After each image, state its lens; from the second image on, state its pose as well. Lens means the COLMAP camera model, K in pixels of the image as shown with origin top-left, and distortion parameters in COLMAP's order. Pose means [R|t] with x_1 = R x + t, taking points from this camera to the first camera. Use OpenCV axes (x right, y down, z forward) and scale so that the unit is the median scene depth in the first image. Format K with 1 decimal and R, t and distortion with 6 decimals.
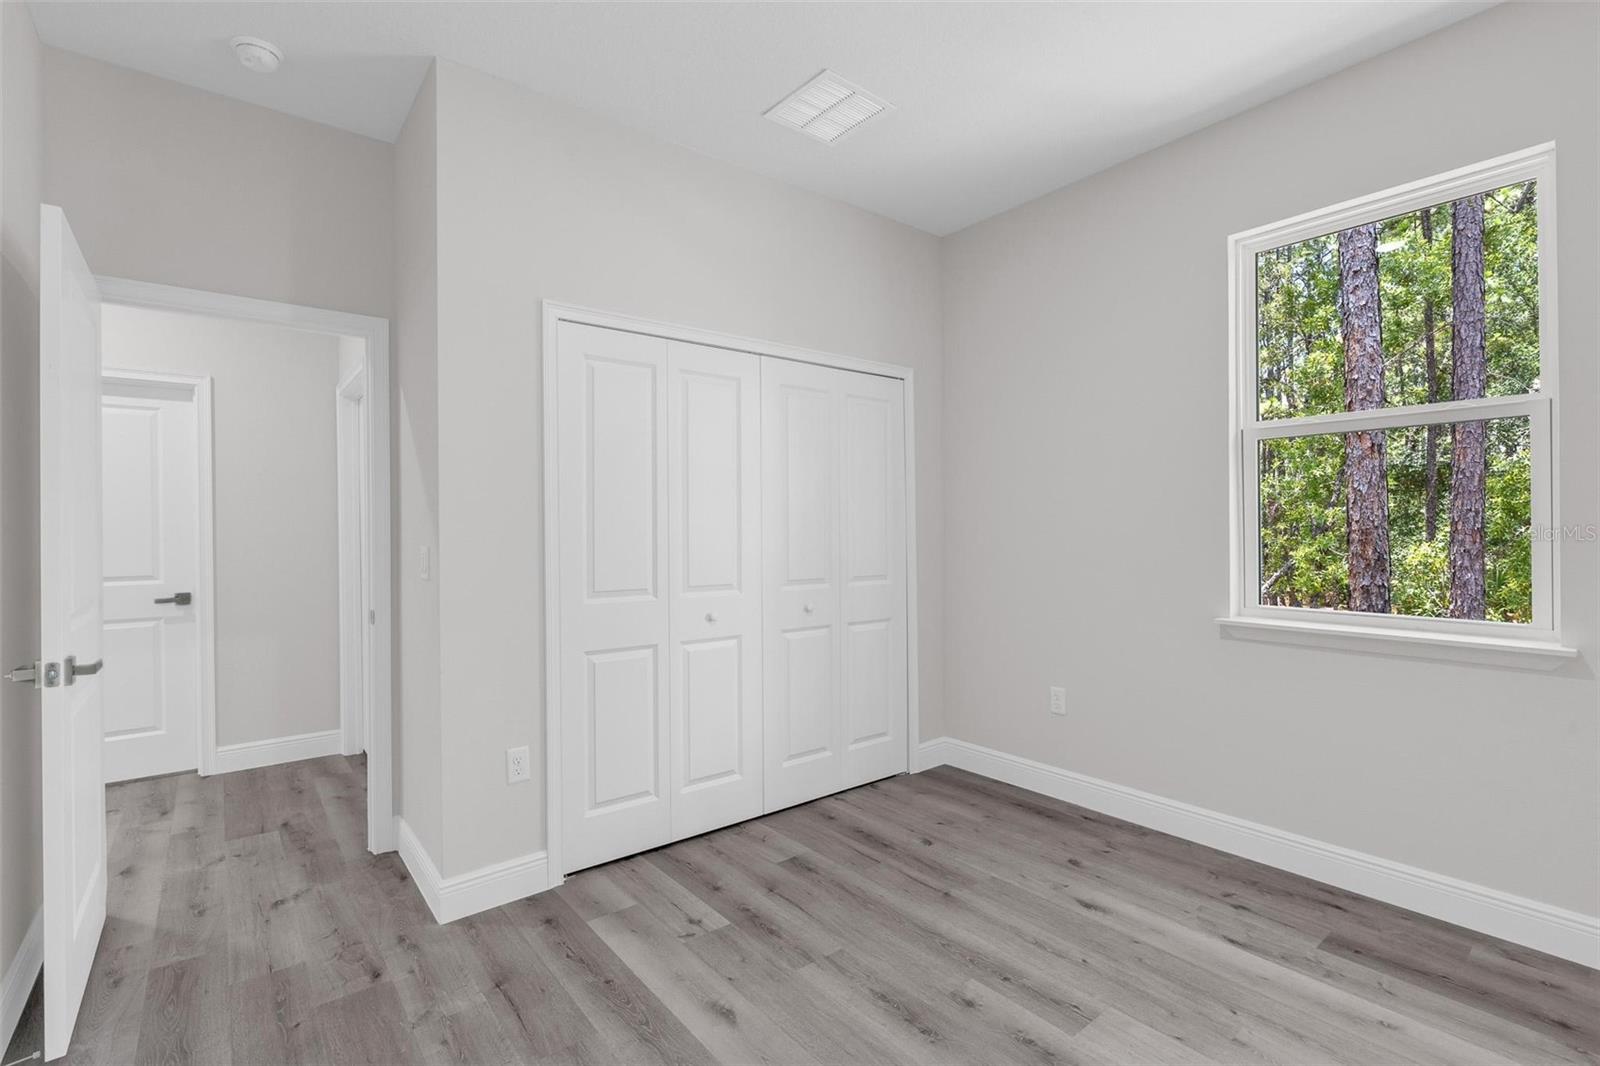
lens RADIAL K [[730.8, 0, 795.0], [0, 730.8, 540.8], [0, 0, 1]] dist [-0.007784, 0.002458]
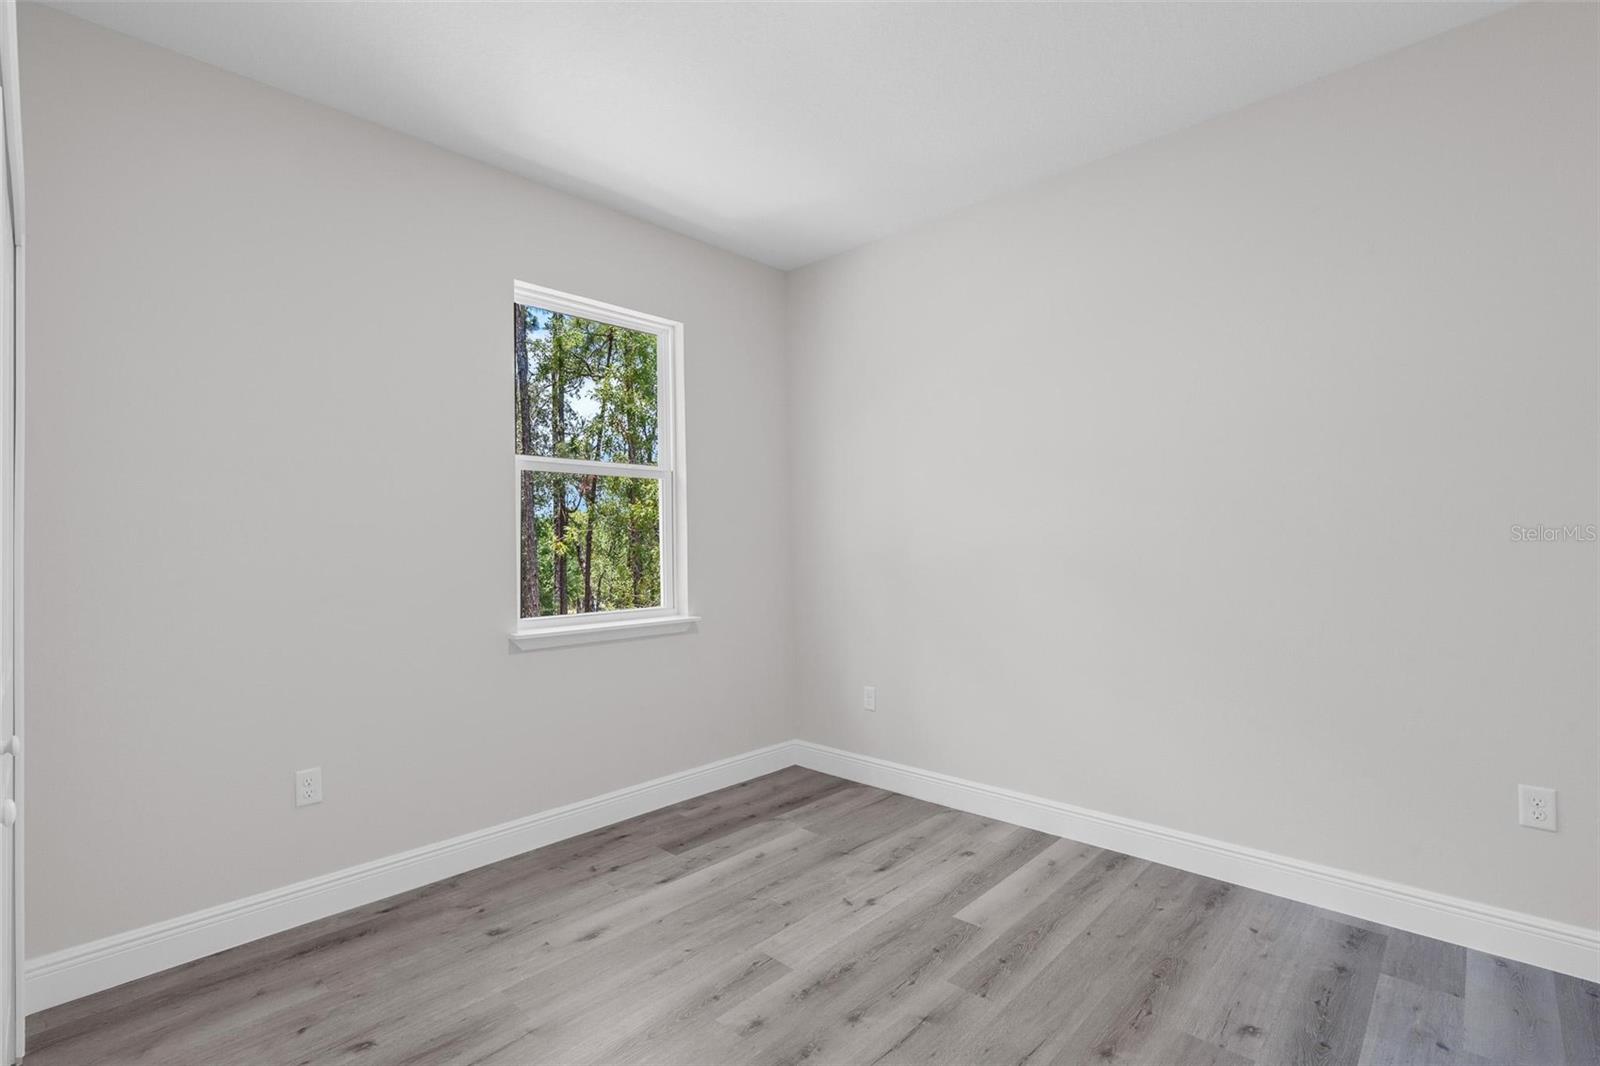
lens RADIAL K [[730.8, 0, 805.6], [0, 730.8, 536.9], [0, 0, 1]] dist [-0.007784, 0.002458]
pose [[-0.150032, 0.015941, 0.988553, -0.605131], [0.025065, 0.999610, -0.012315, -0.013773], [-0.988363, 0.022930, -0.150373, 0.841195]]
